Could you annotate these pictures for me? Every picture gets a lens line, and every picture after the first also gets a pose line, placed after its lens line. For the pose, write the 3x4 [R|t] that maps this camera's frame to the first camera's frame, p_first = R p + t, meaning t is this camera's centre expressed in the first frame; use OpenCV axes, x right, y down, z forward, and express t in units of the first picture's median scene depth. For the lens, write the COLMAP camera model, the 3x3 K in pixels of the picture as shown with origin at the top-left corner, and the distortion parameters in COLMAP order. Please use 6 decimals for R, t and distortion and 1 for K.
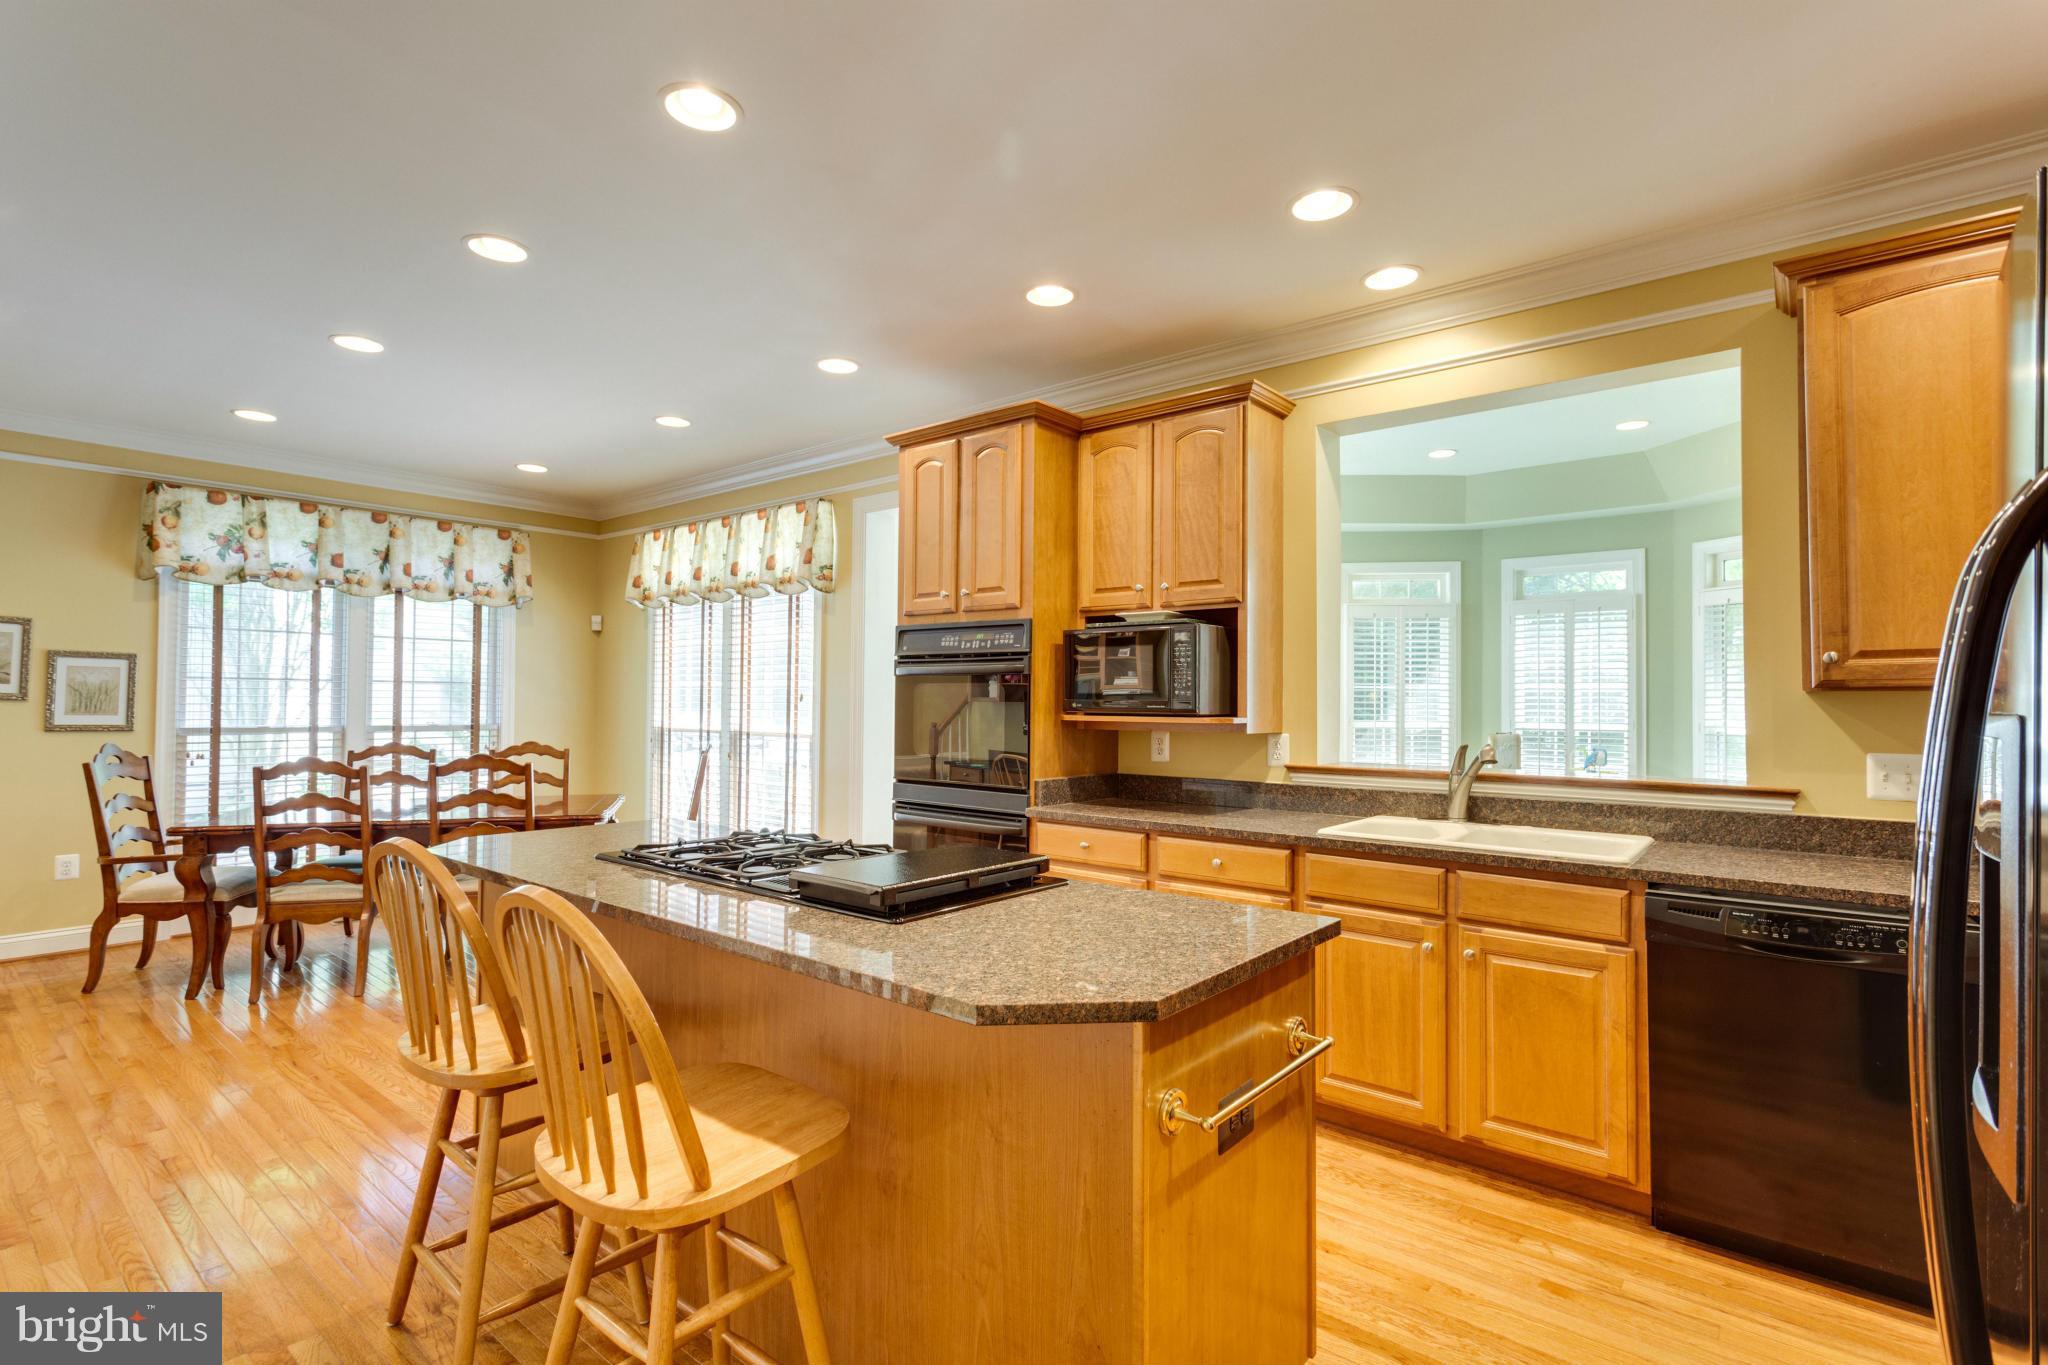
lens RADIAL K [[991.0, 0, 1039.8], [0, 991.0, 681.4], [0, 0, 1]] dist [0.002416, -0.000706]
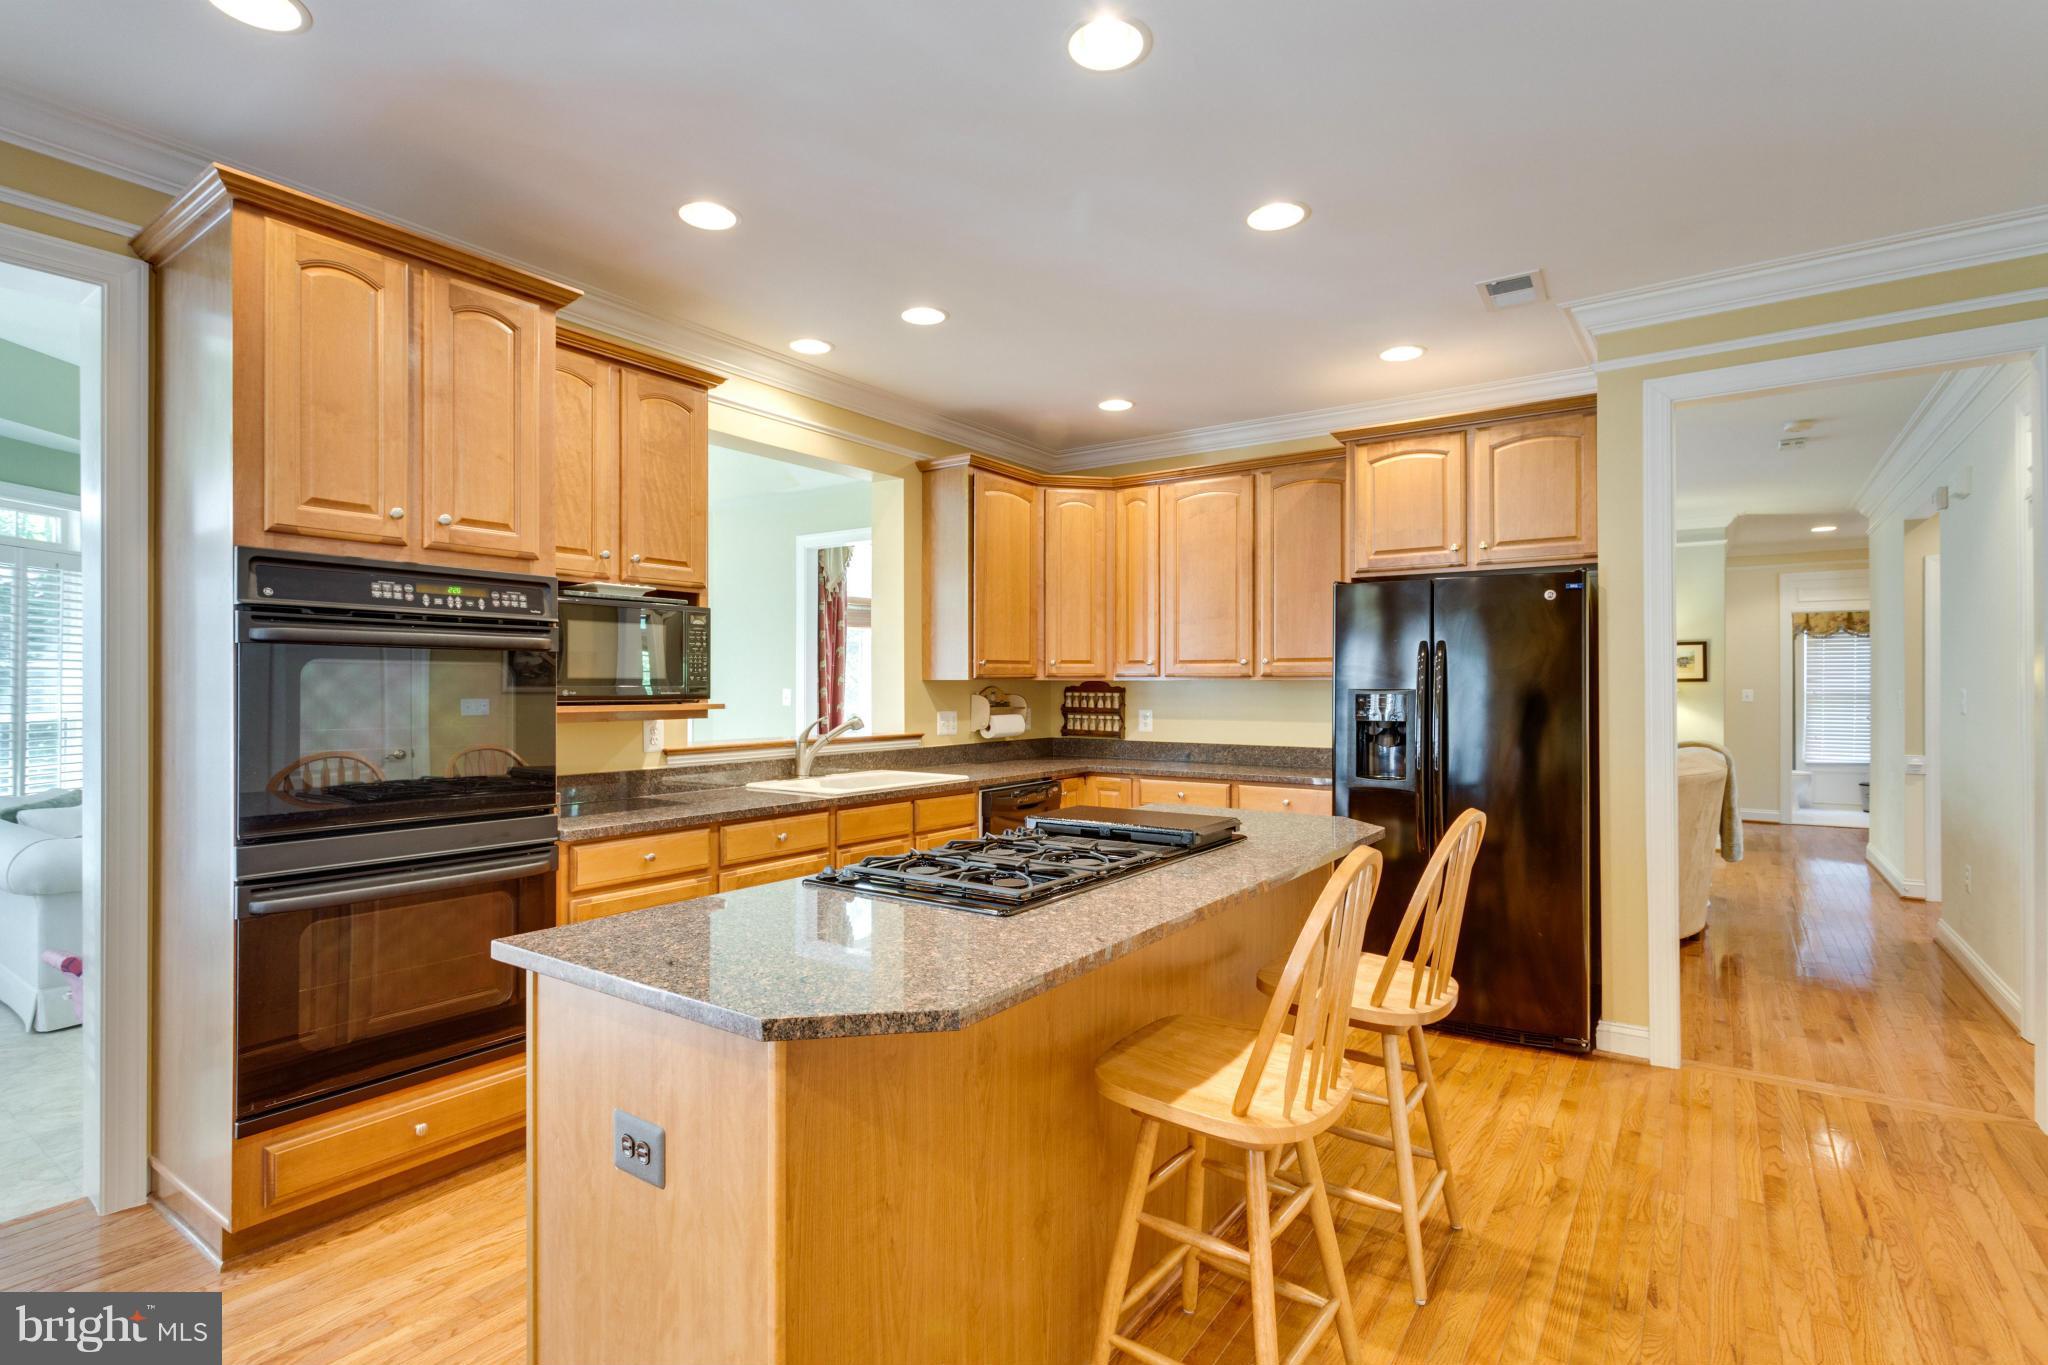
lens RADIAL K [[991.0, 0, 1024.6], [0, 991.0, 679.2], [0, 0, 1]] dist [0.002416, -0.000706]
pose [[-0.082277, -0.003218, 0.996604, -0.781182], [-0.027326, 0.999626, 0.000972, 0.002006], [-0.996235, -0.027153, -0.082334, 0.709652]]
